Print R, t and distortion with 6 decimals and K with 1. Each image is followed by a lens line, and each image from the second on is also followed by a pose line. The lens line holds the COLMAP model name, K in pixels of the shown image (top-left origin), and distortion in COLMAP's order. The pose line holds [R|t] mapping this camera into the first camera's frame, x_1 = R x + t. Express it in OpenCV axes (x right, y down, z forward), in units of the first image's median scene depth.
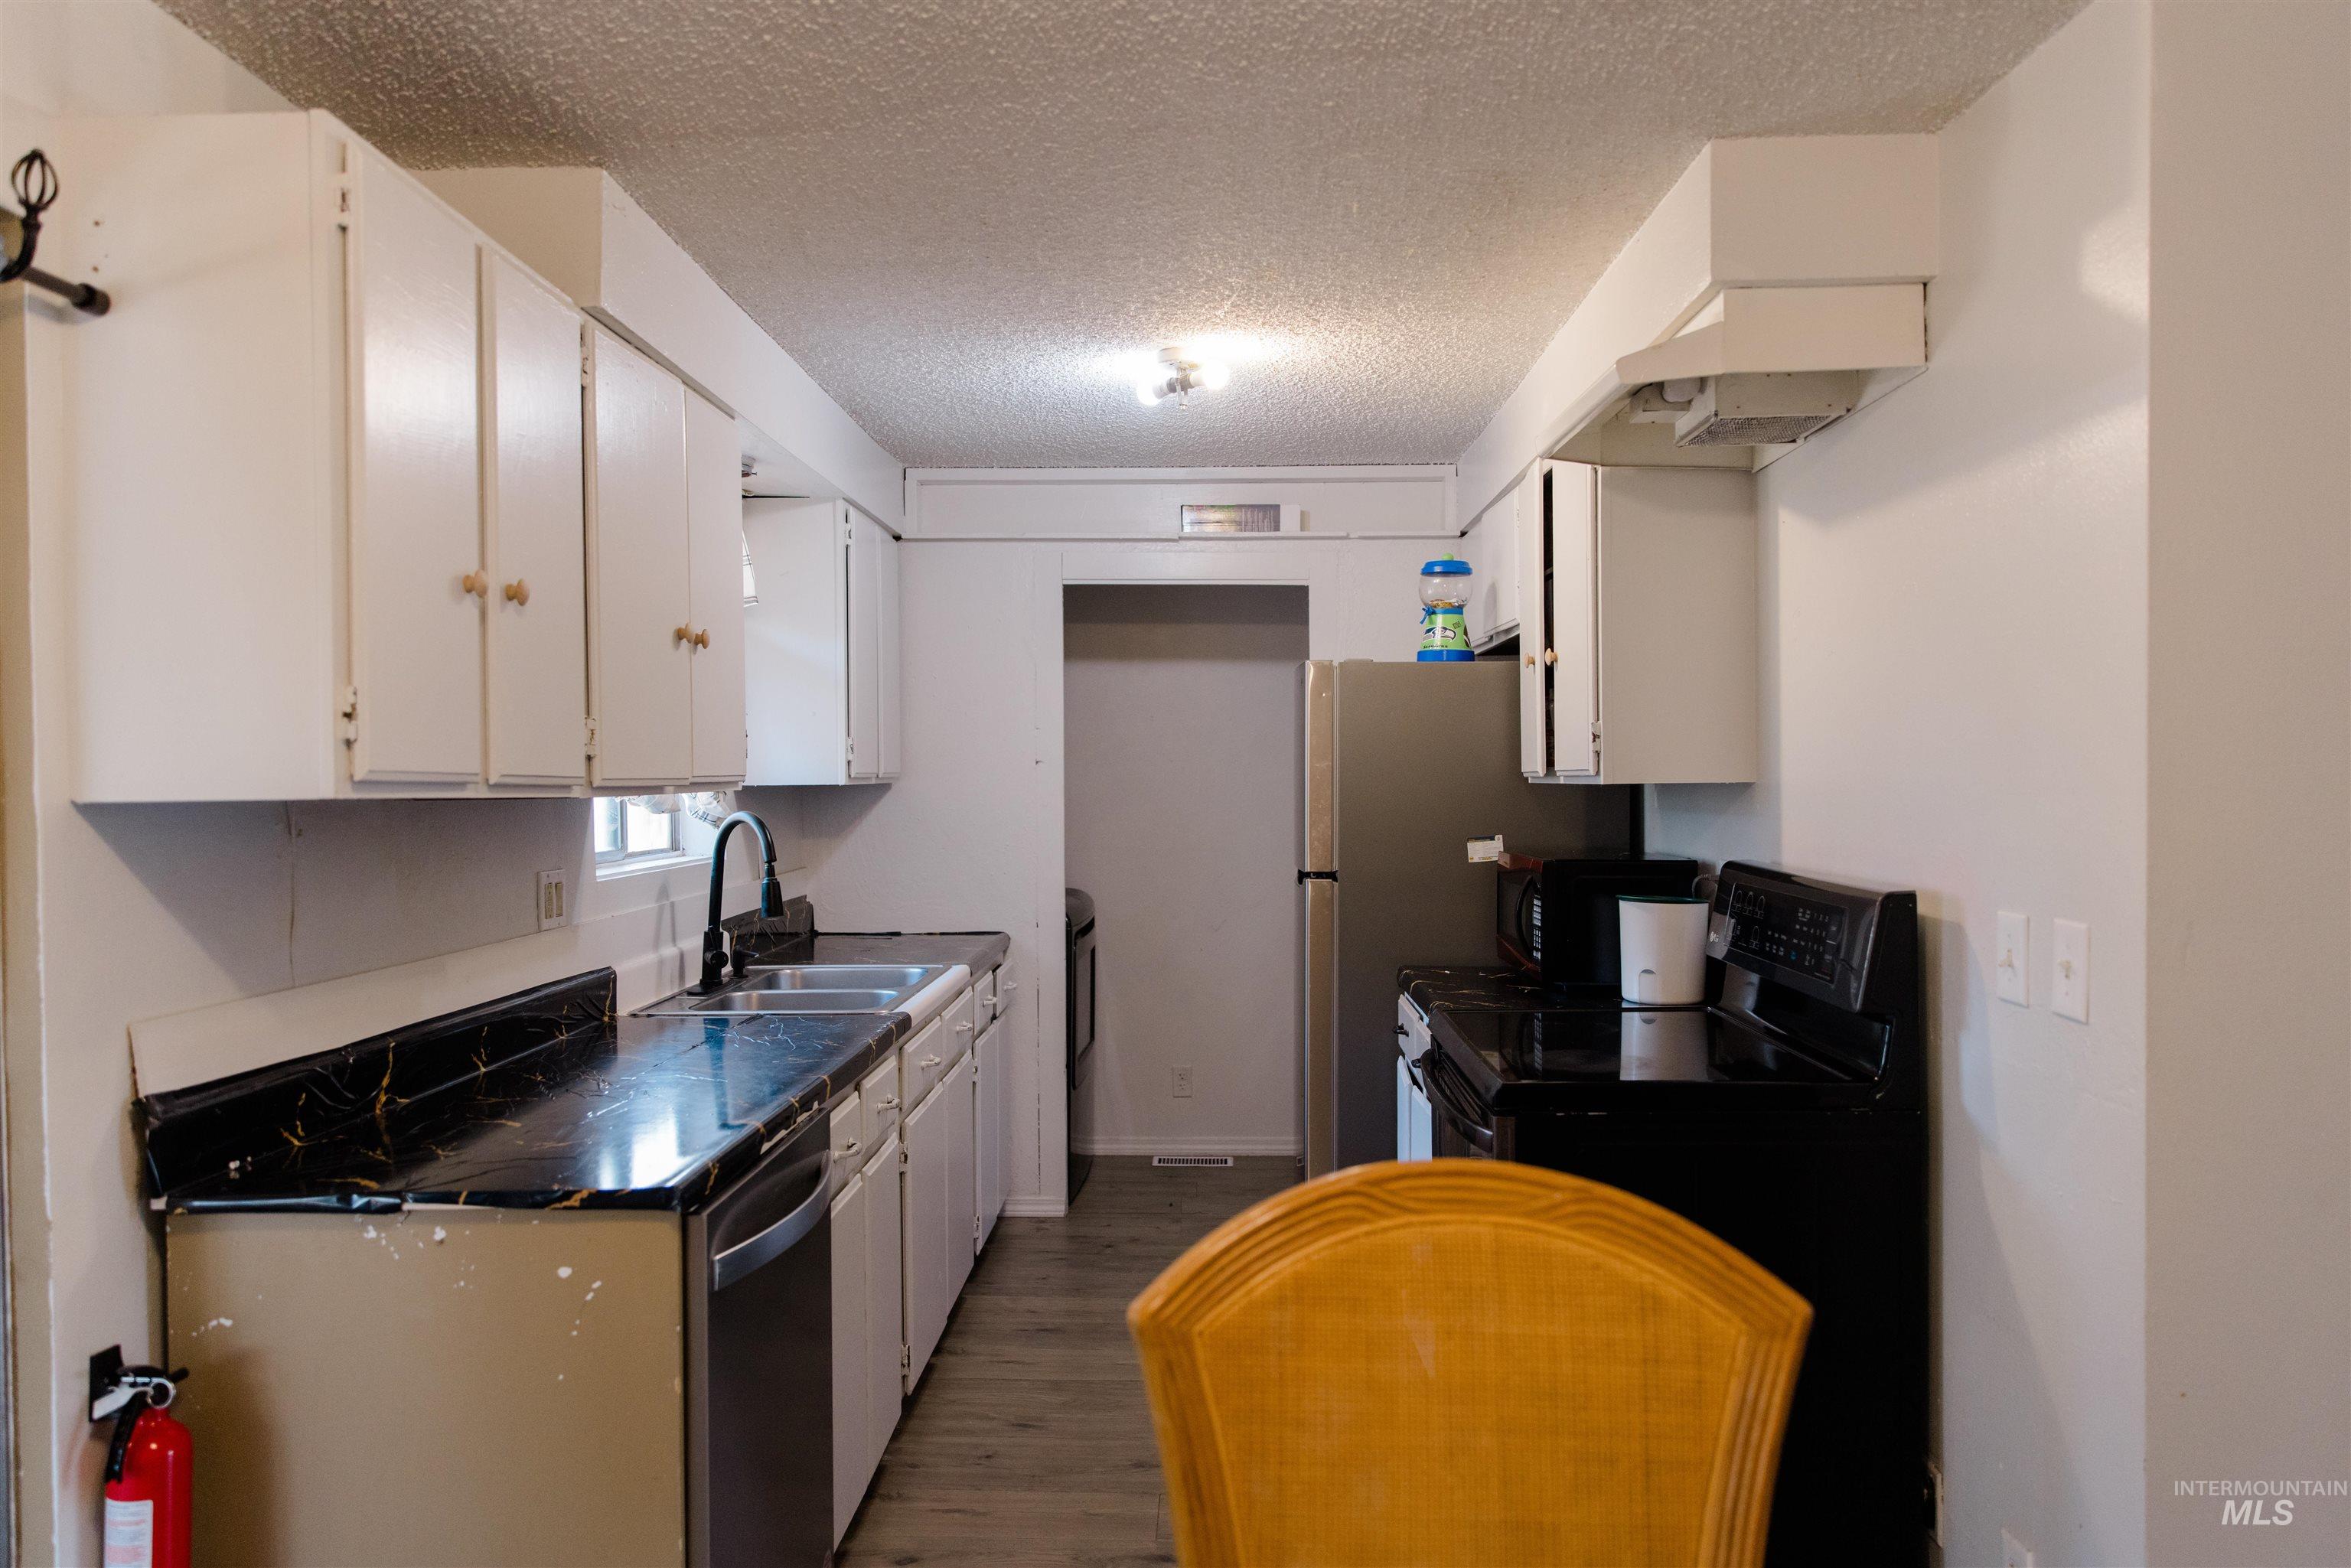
lens RADIAL K [[1610.1, 0, 1189.9], [0, 1610.1, 788.2], [0, 0, 1]] dist [0.008245, 0.000766]
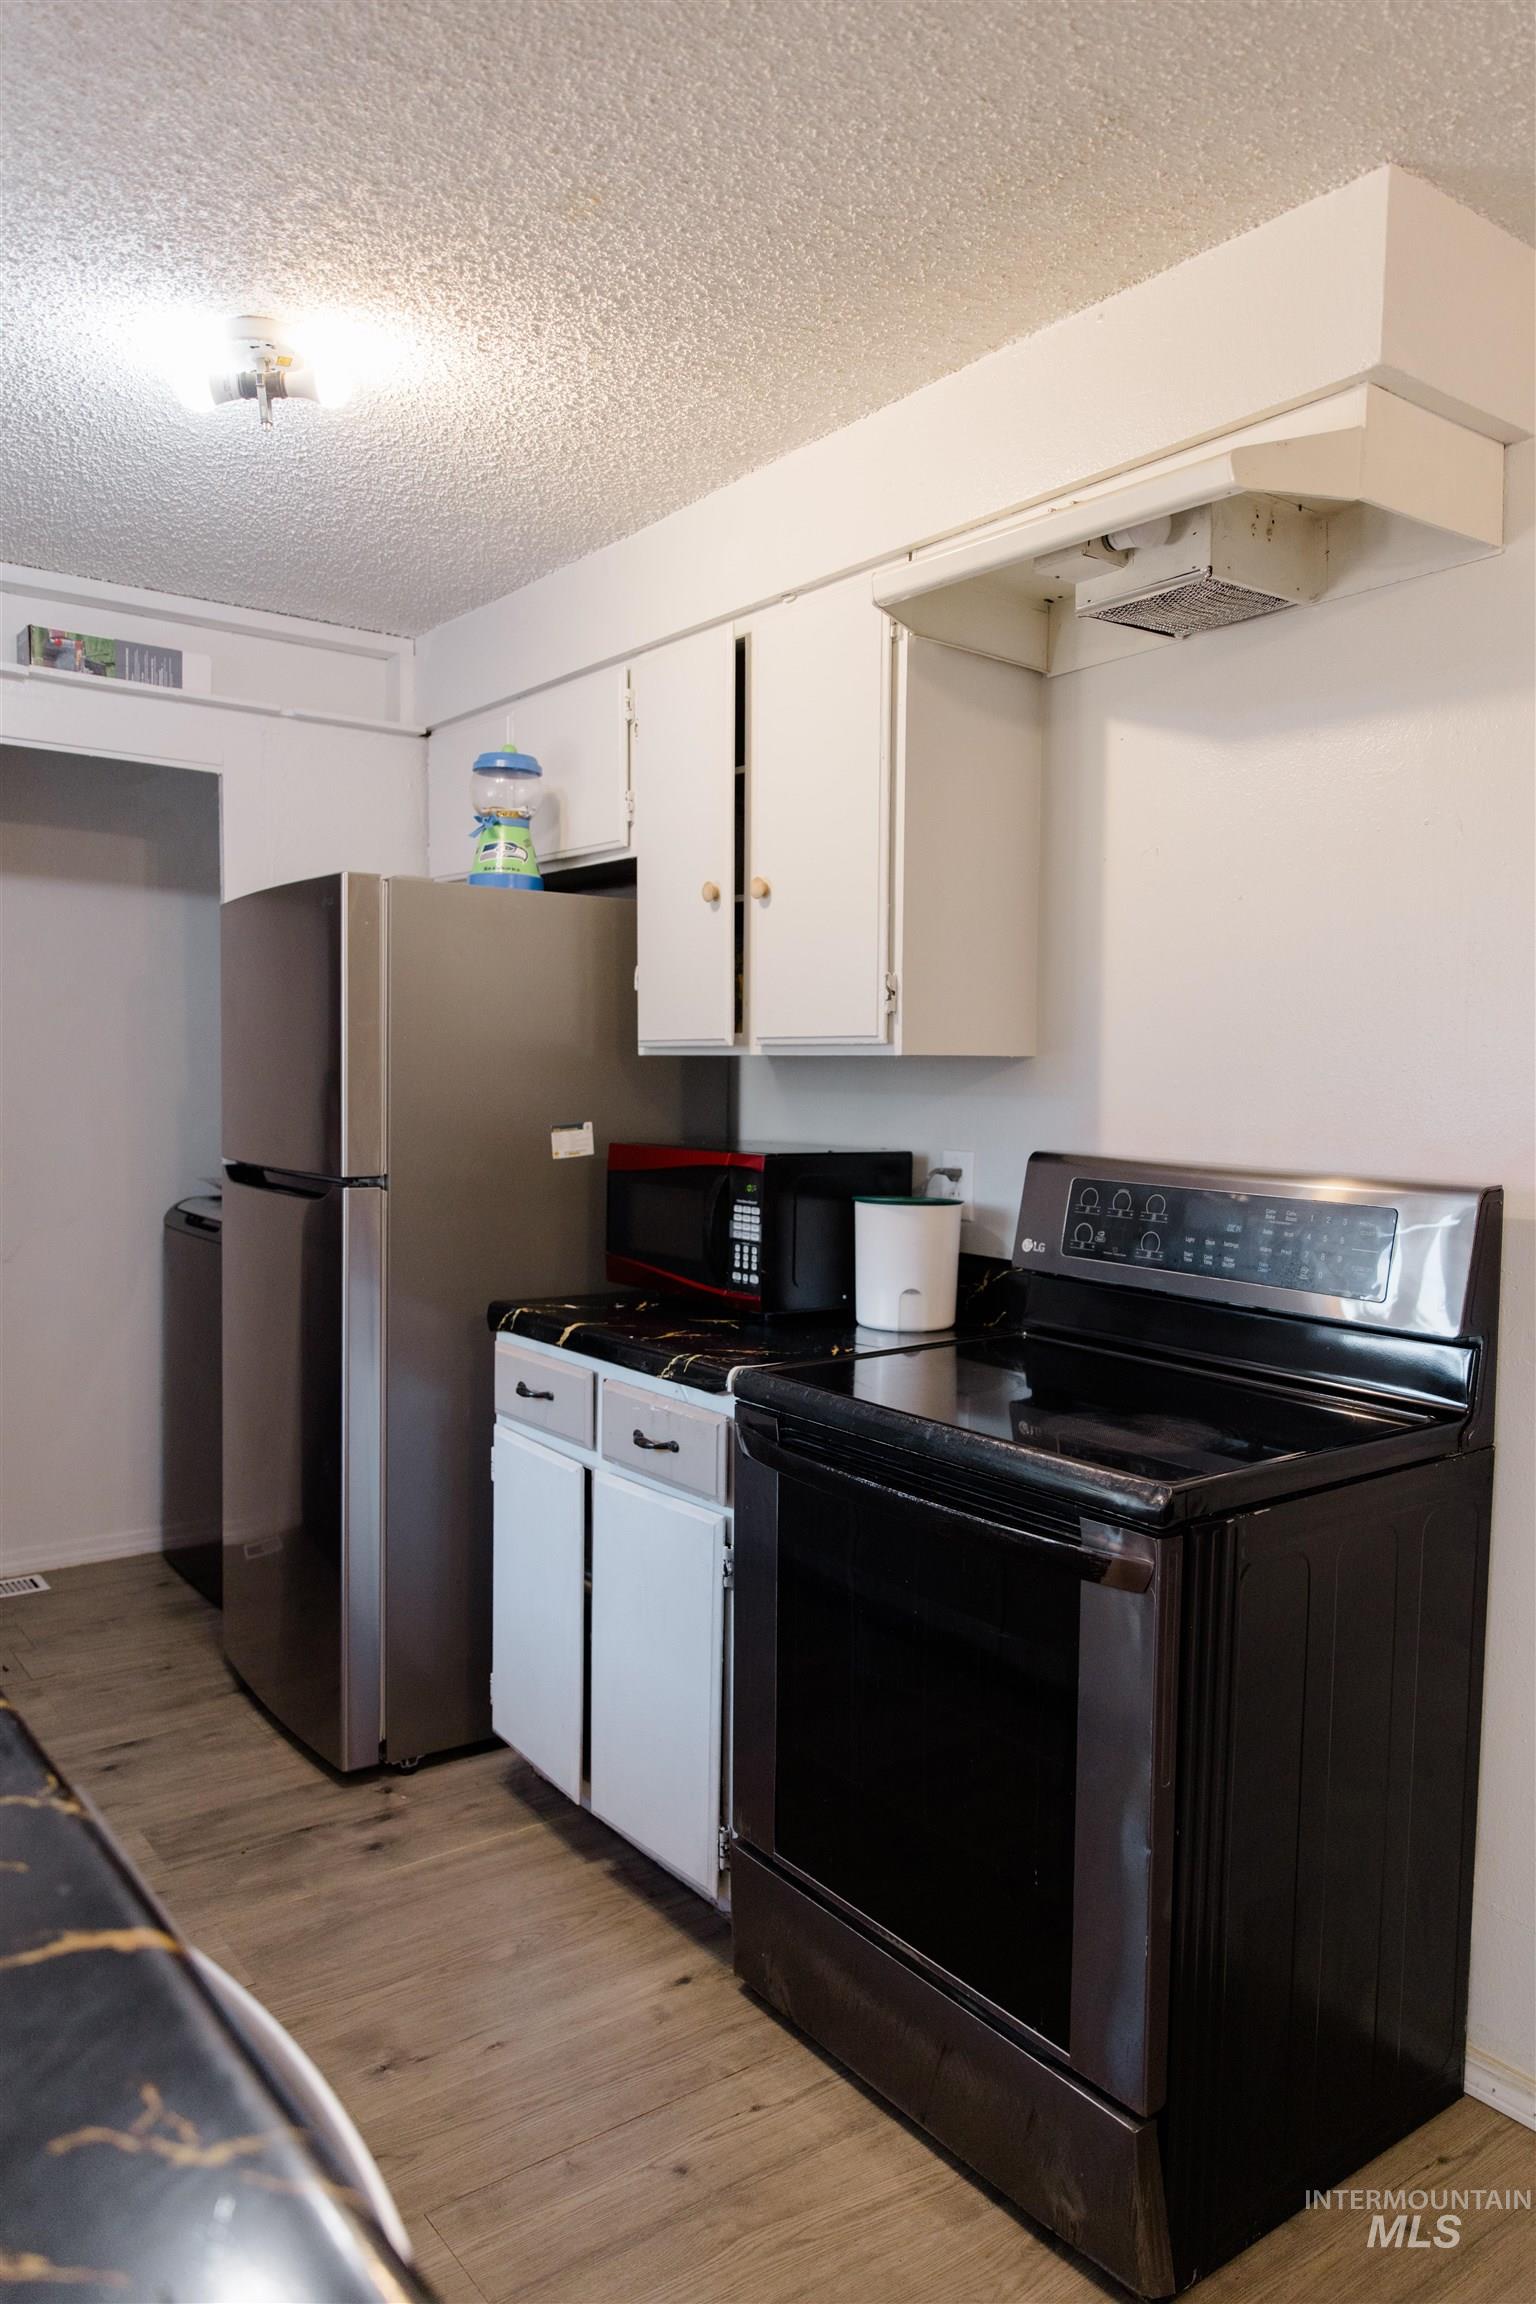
lens RADIAL K [[1577.9, 0, 799.9], [0, 1577.9, 1159.4], [0, 0, 1]] dist [0.008245, 0.000766]
pose [[0.782737, -0.022612, 0.621942, -0.232868], [-0.010274, 0.998734, 0.049242, 0.009989], [-0.622268, -0.044934, 0.781513, 0.404576]]
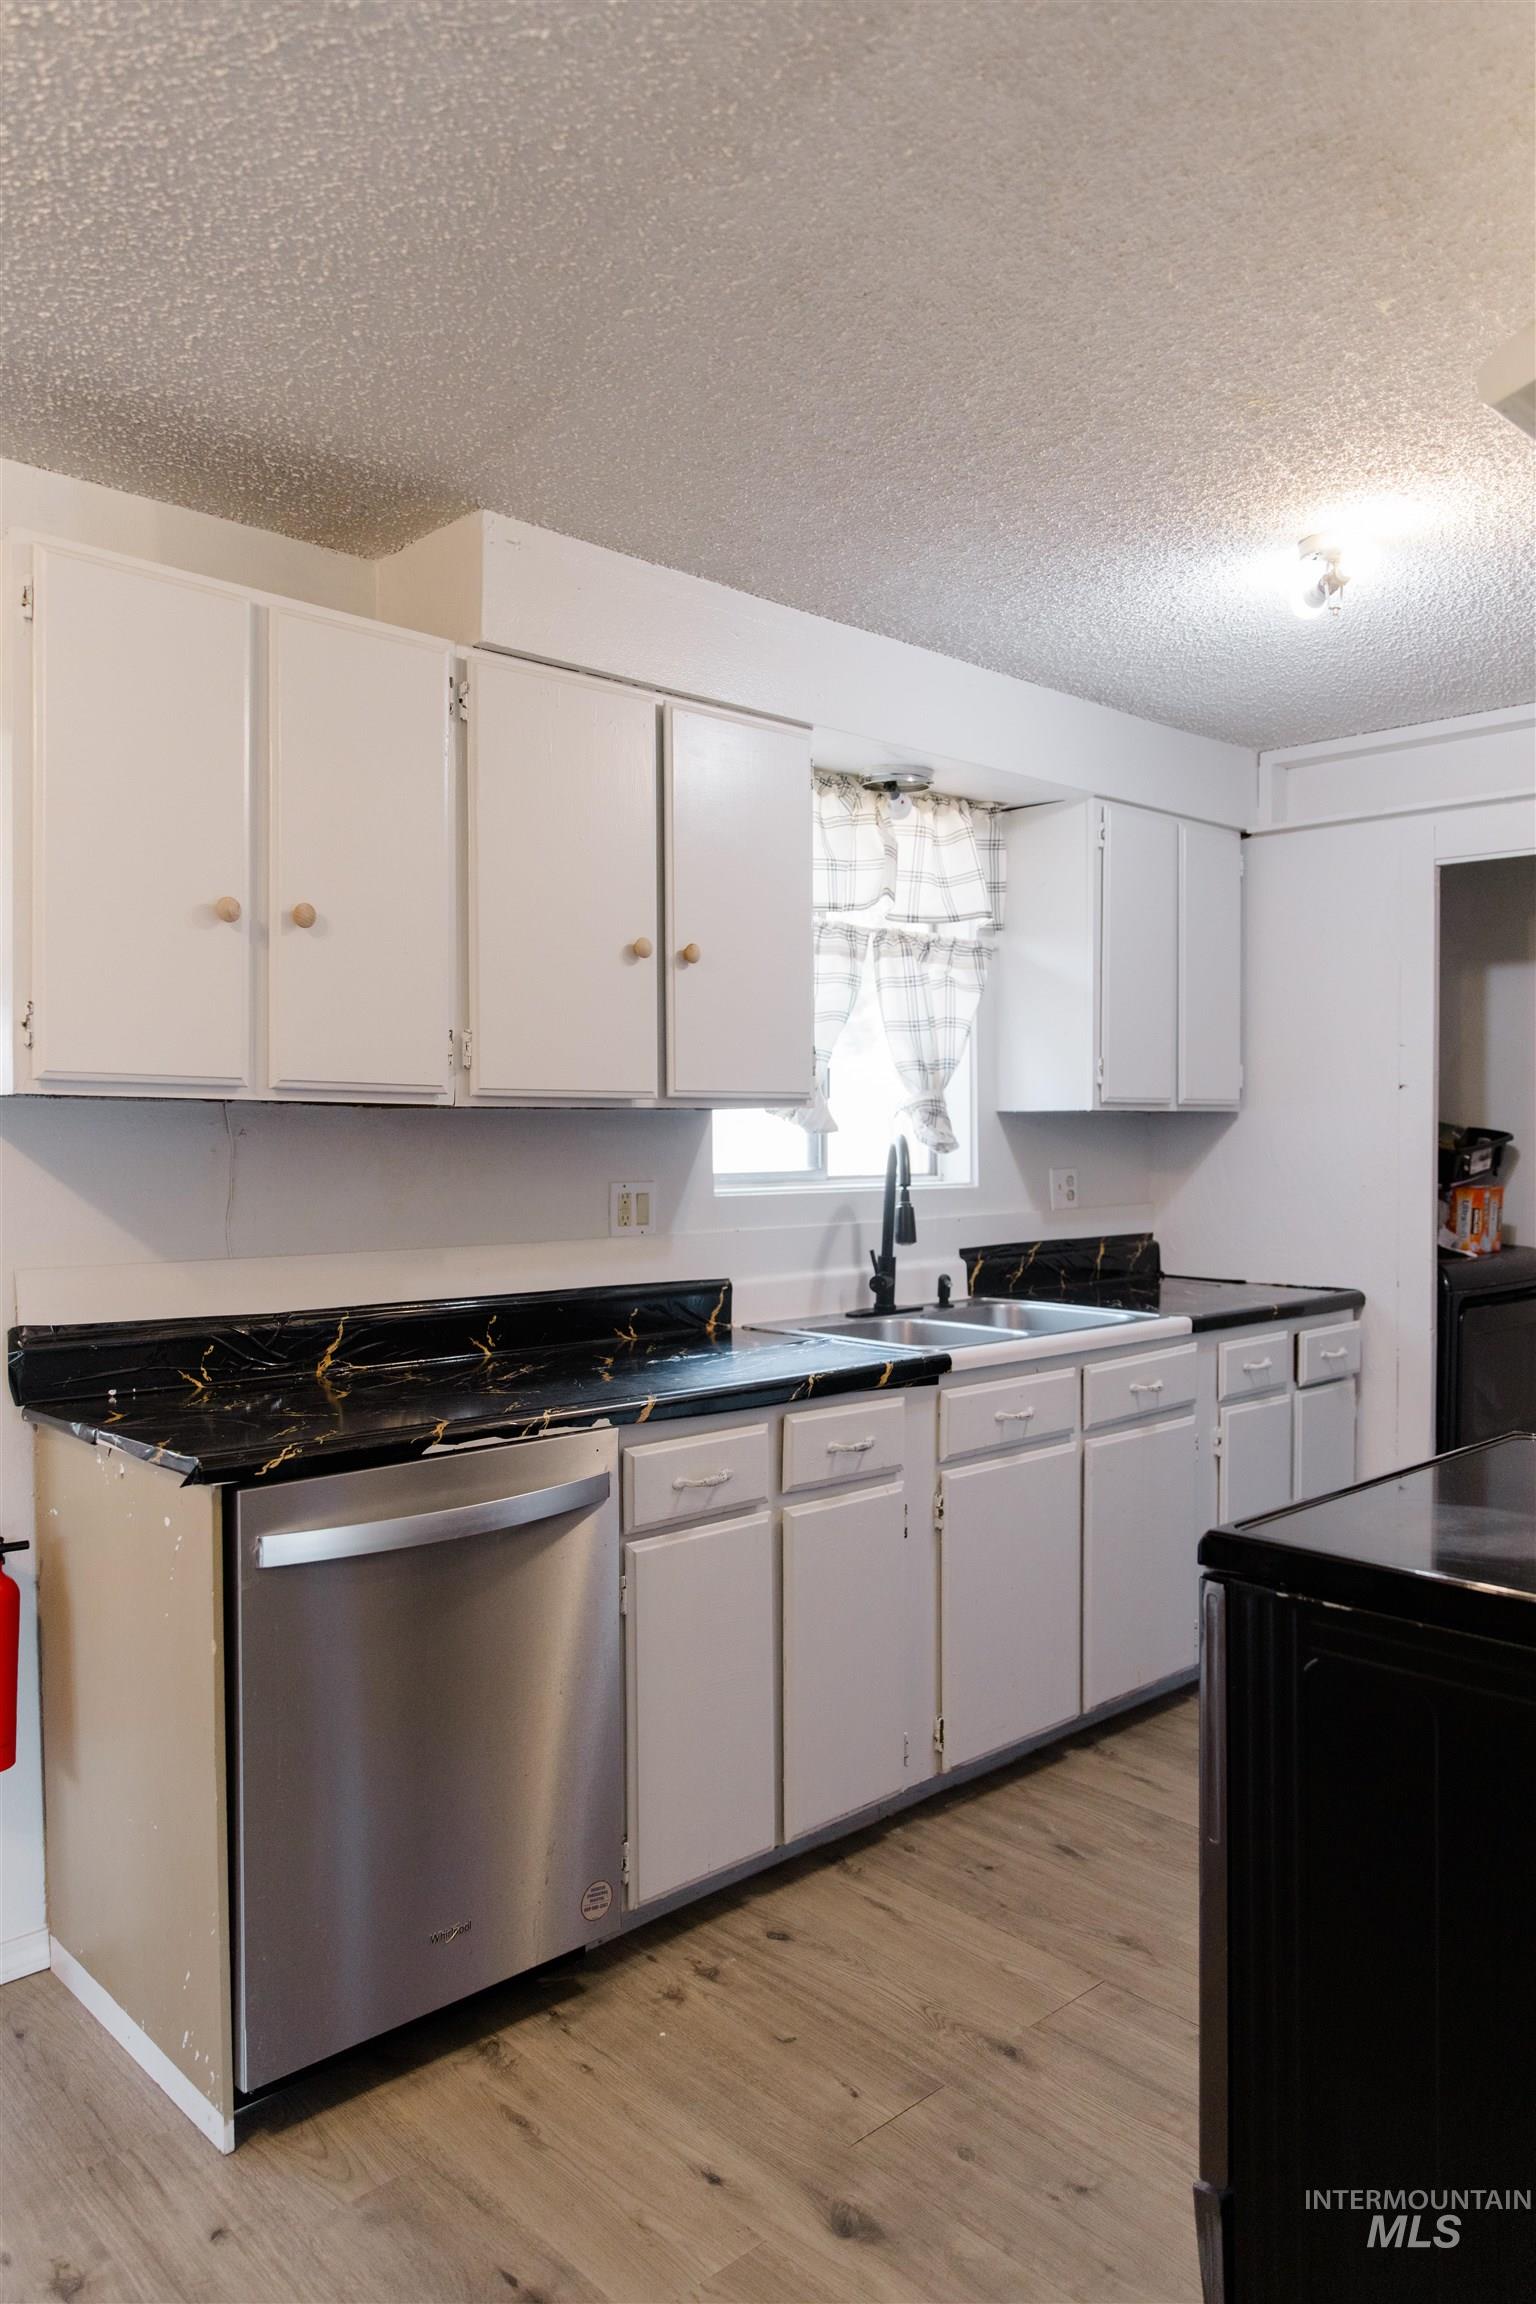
lens RADIAL K [[1577.9, 0, 767.6], [0, 1577.9, 1159.8], [0, 0, 1]] dist [0.008245, 0.000766]
pose [[0.700379, 0.020942, -0.713464, 0.361516], [-0.011301, 0.999770, 0.018252, 0.014249], [0.713682, -0.004721, 0.700454, 0.287435]]
